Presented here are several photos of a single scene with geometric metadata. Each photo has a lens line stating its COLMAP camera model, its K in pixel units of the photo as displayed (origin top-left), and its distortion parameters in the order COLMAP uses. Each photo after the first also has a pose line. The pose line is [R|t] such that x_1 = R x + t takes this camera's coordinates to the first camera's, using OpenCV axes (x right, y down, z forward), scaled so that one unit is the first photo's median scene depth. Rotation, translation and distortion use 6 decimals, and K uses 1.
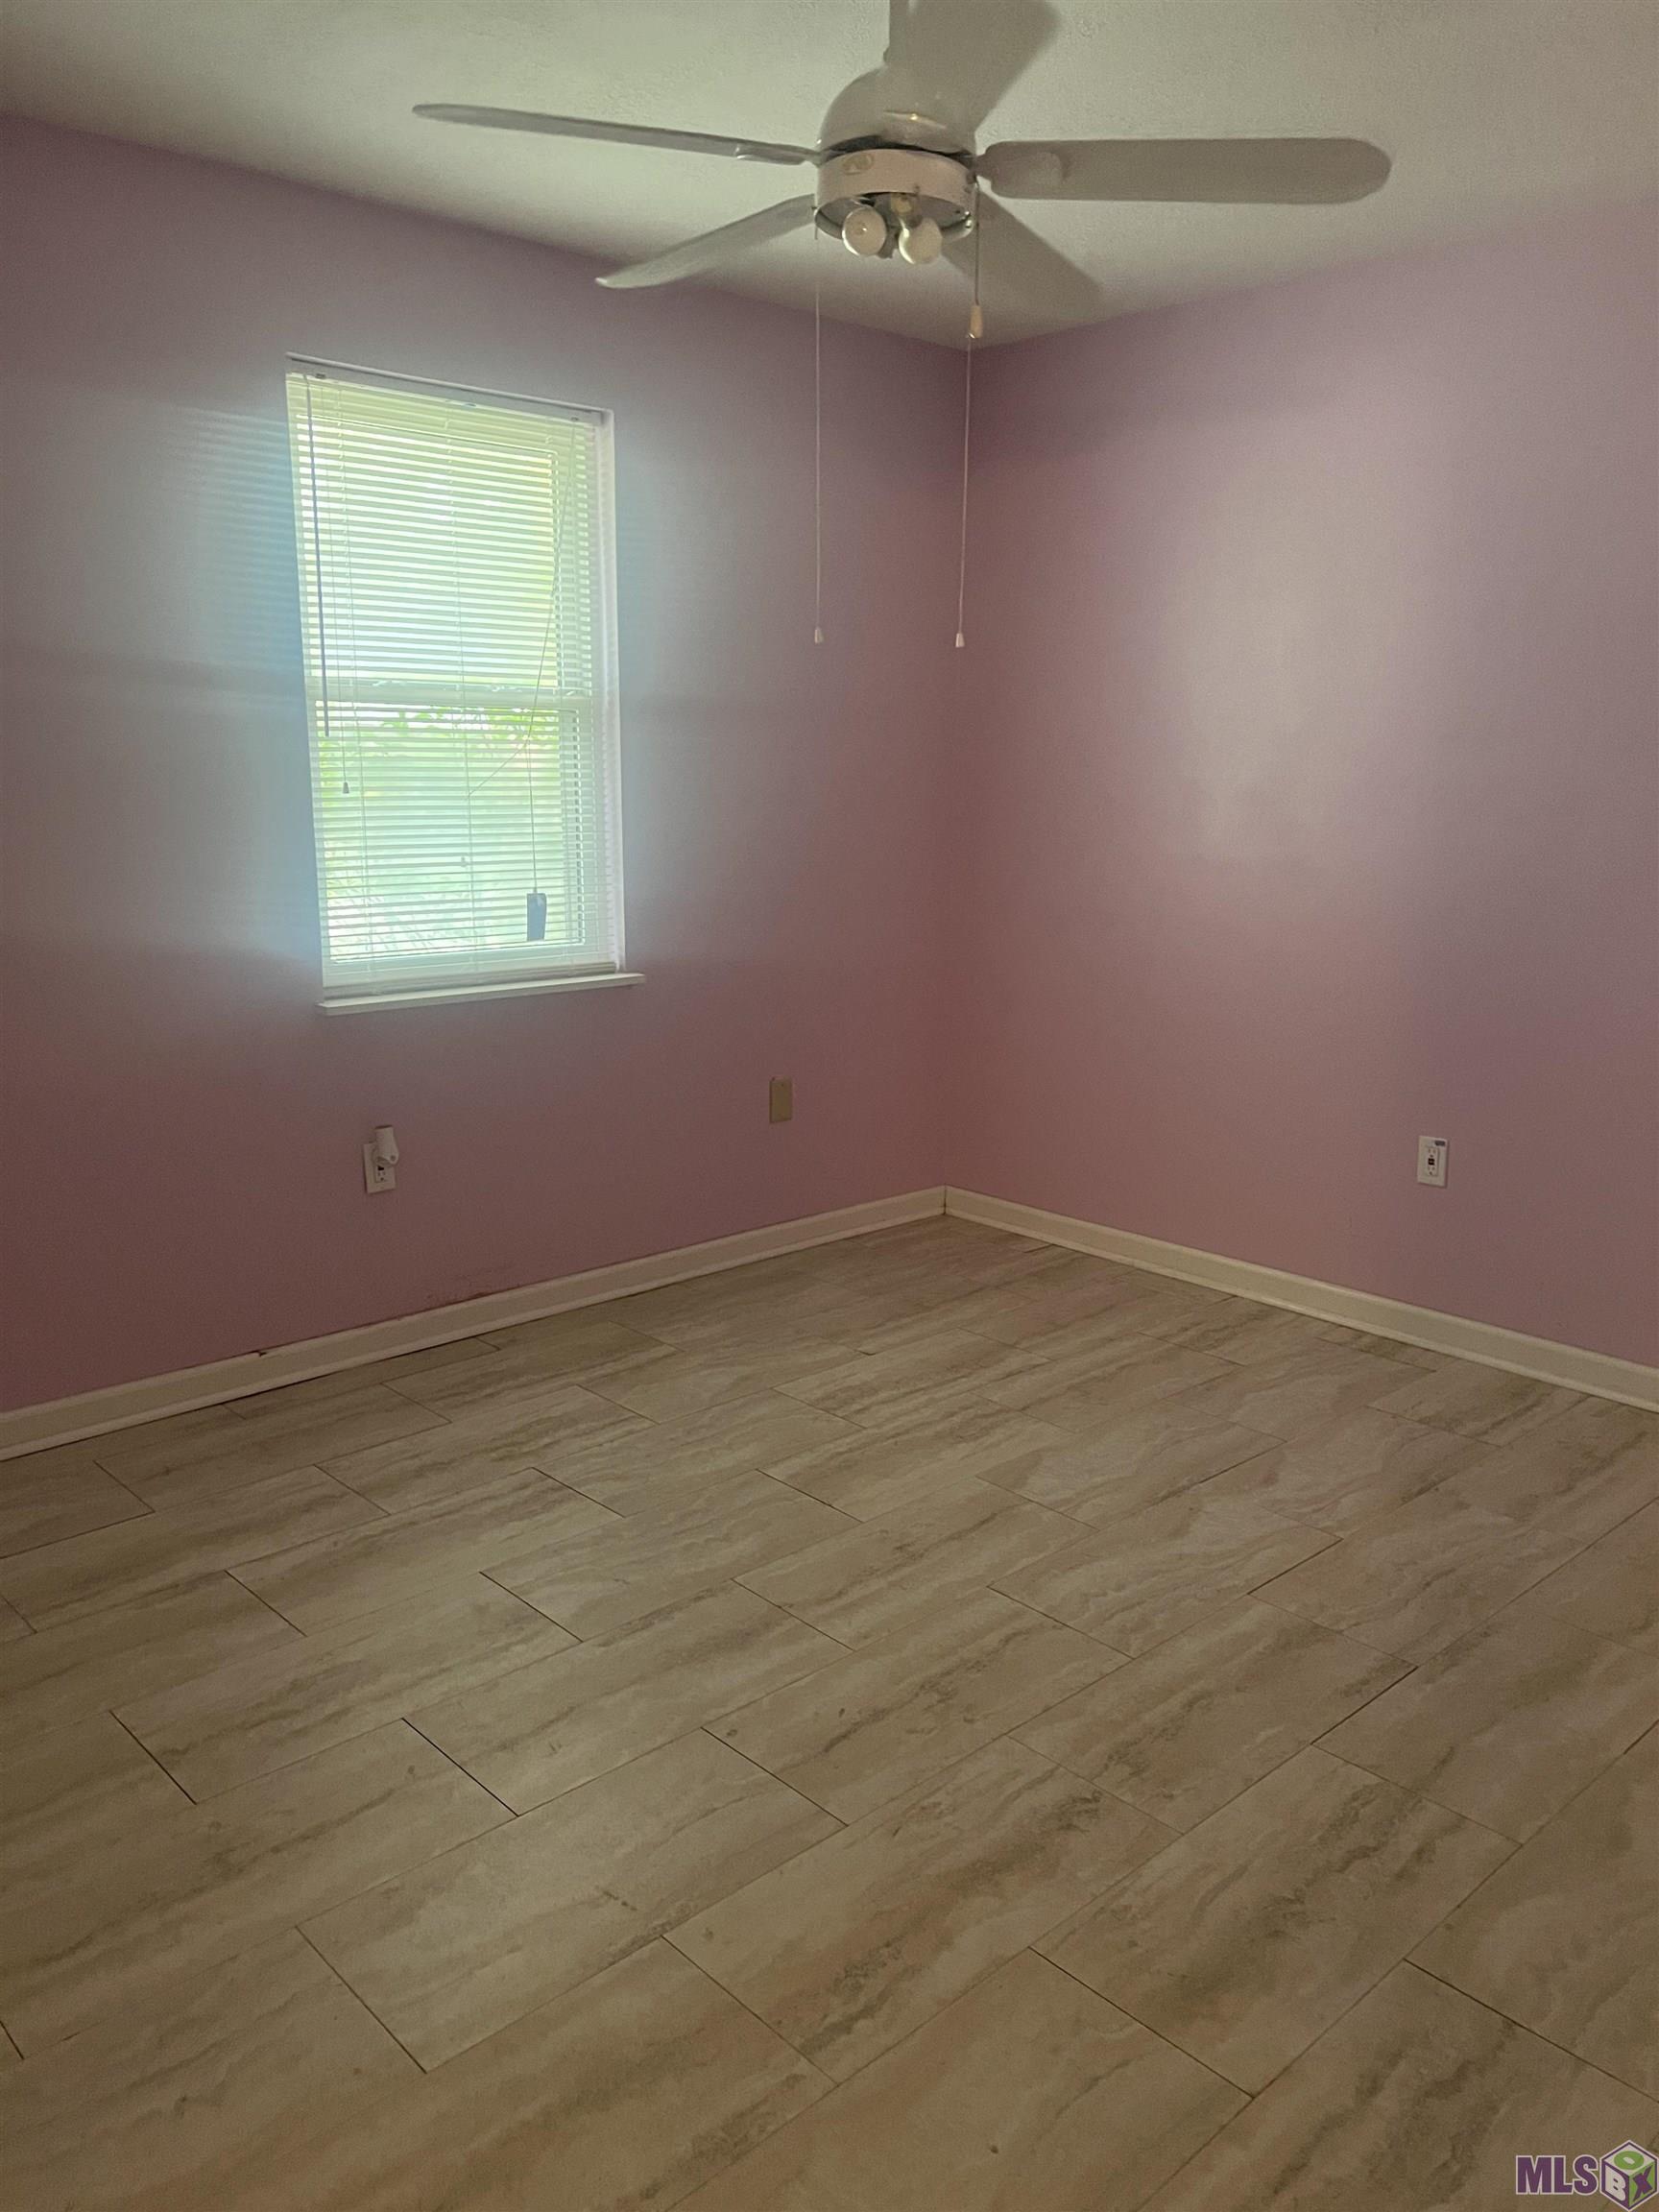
lens RADIAL K [[1663.5, 0, 836.9], [0, 1663.5, 1102.3], [0, 0, 1]] dist [0.000273, -0.012378]
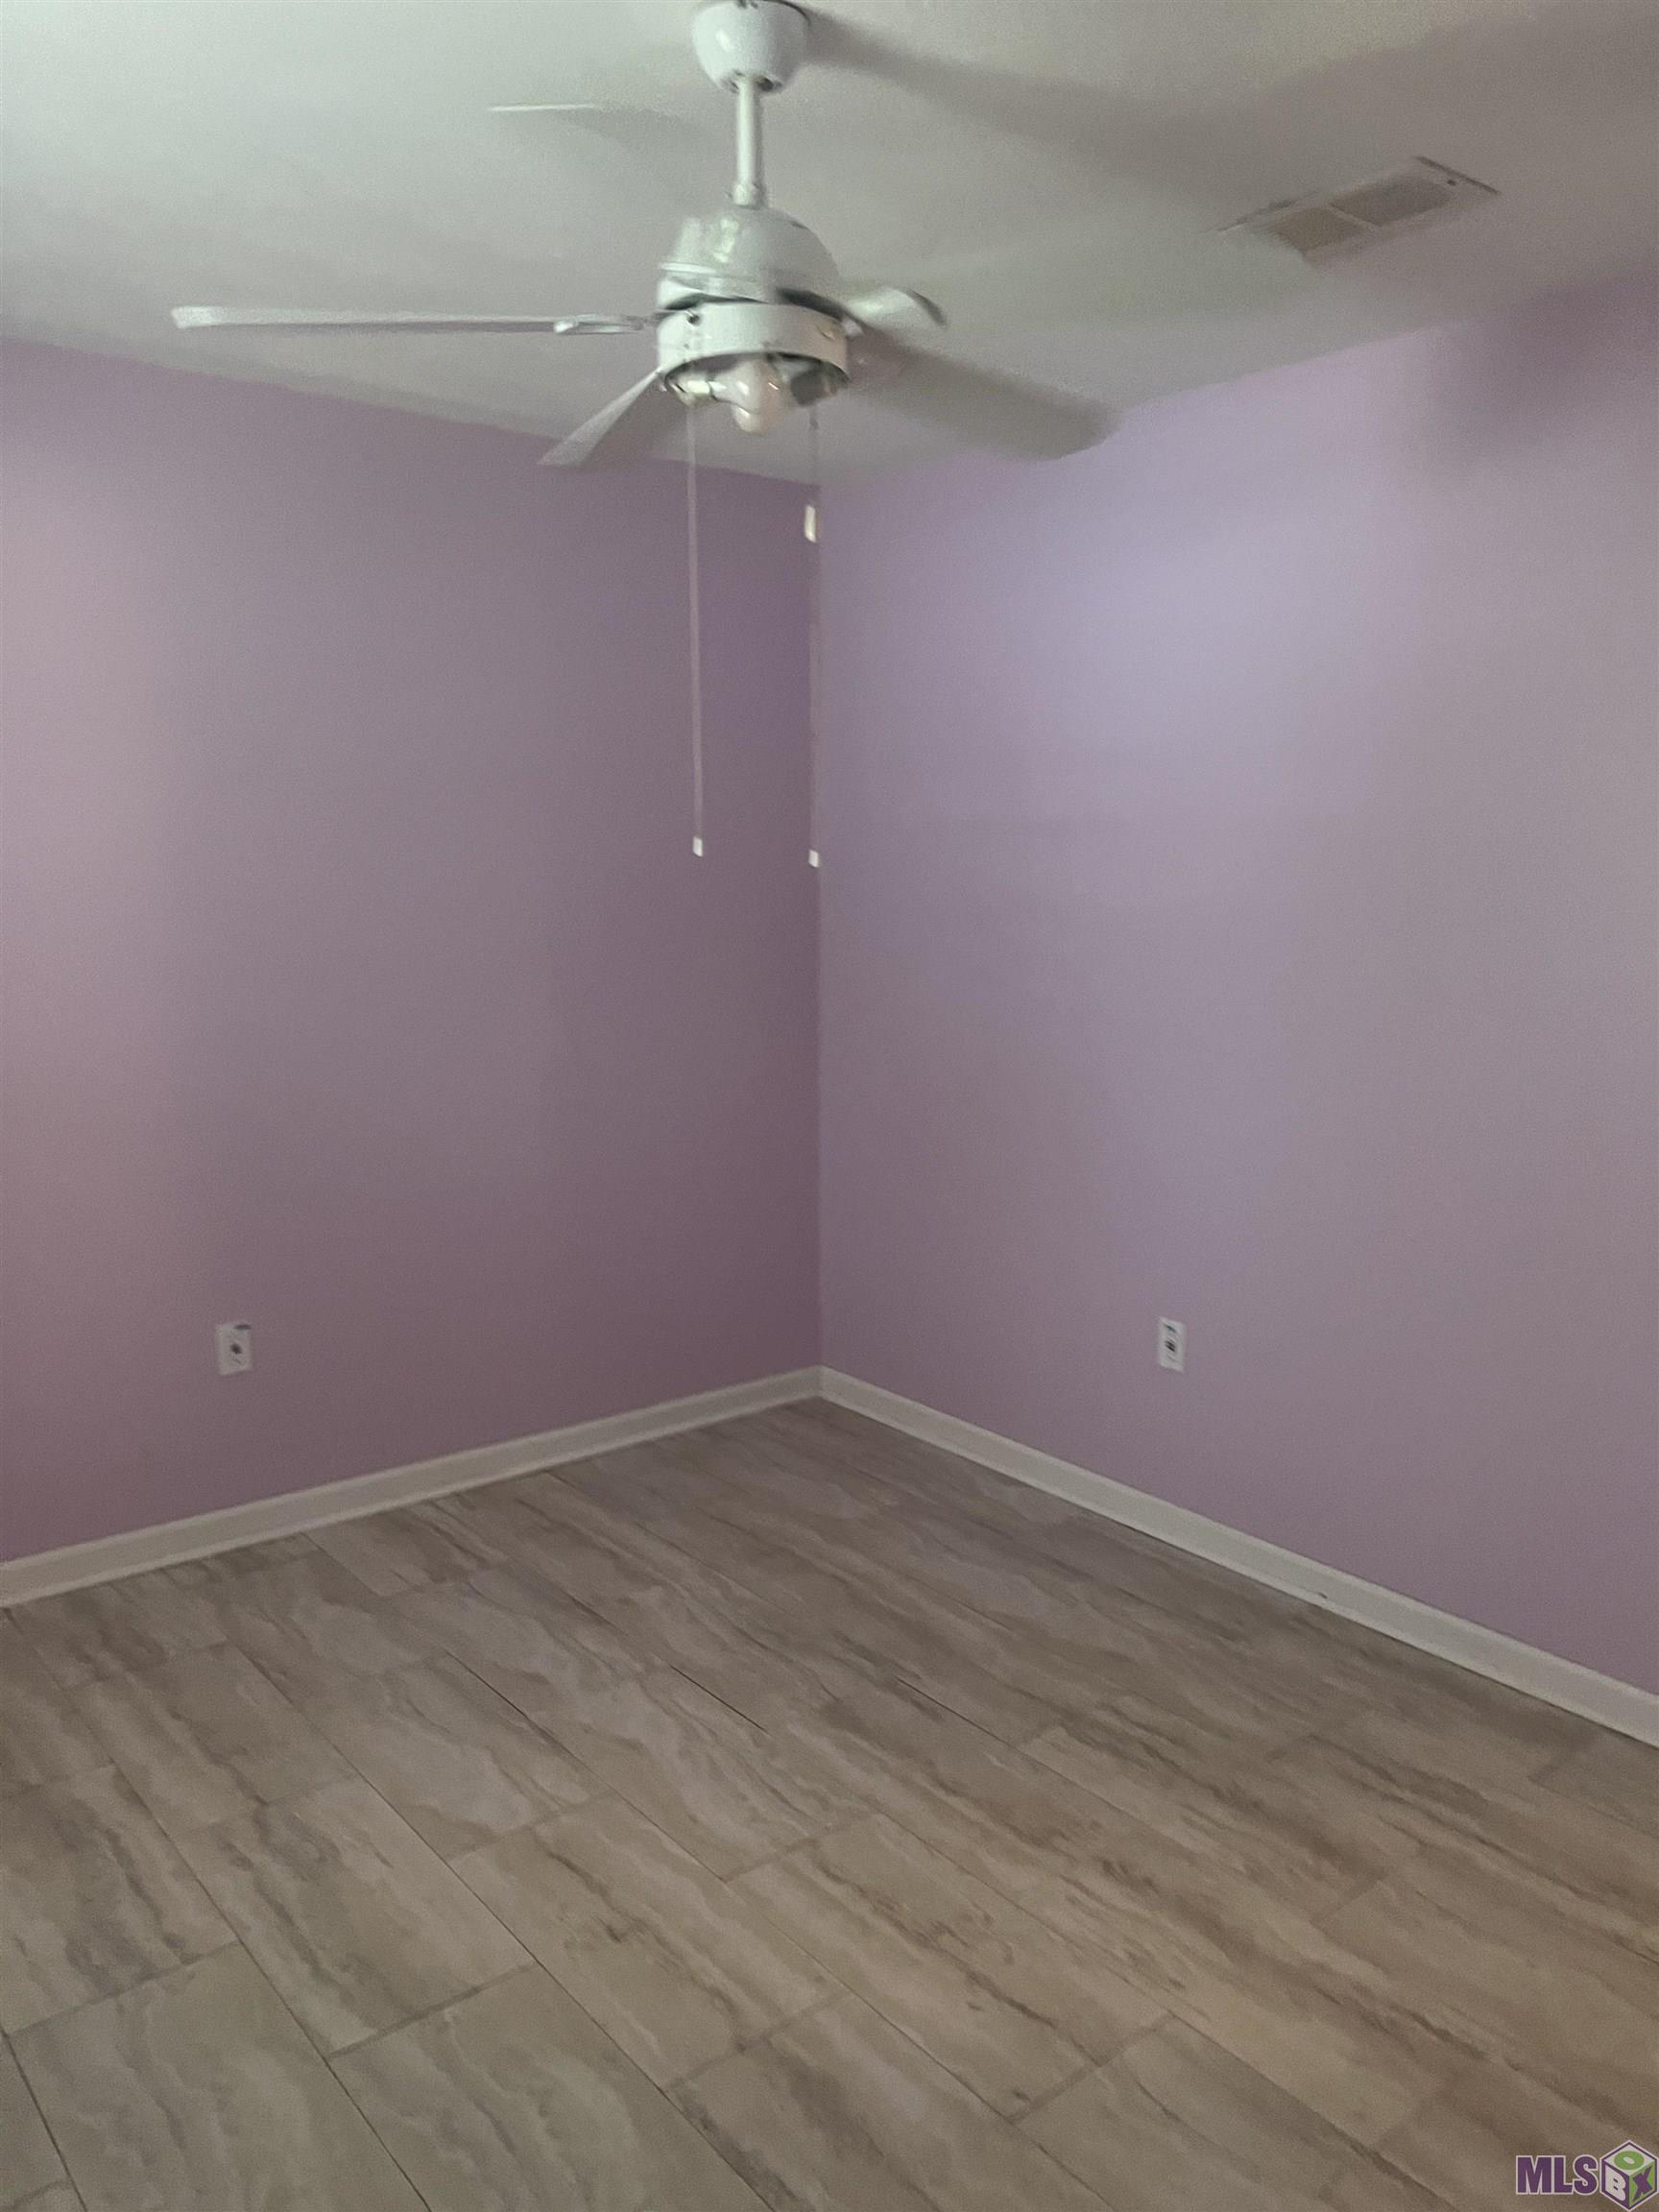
lens RADIAL K [[1663.5, 0, 835.6], [0, 1663.5, 1107.4], [0, 0, 1]] dist [0.000273, -0.012378]
pose [[0.077715, -0.168257, 0.982675, -0.633854], [0.204450, 0.967398, 0.149472, -0.206473], [-0.975787, 0.189292, 0.109582, 0.678960]]
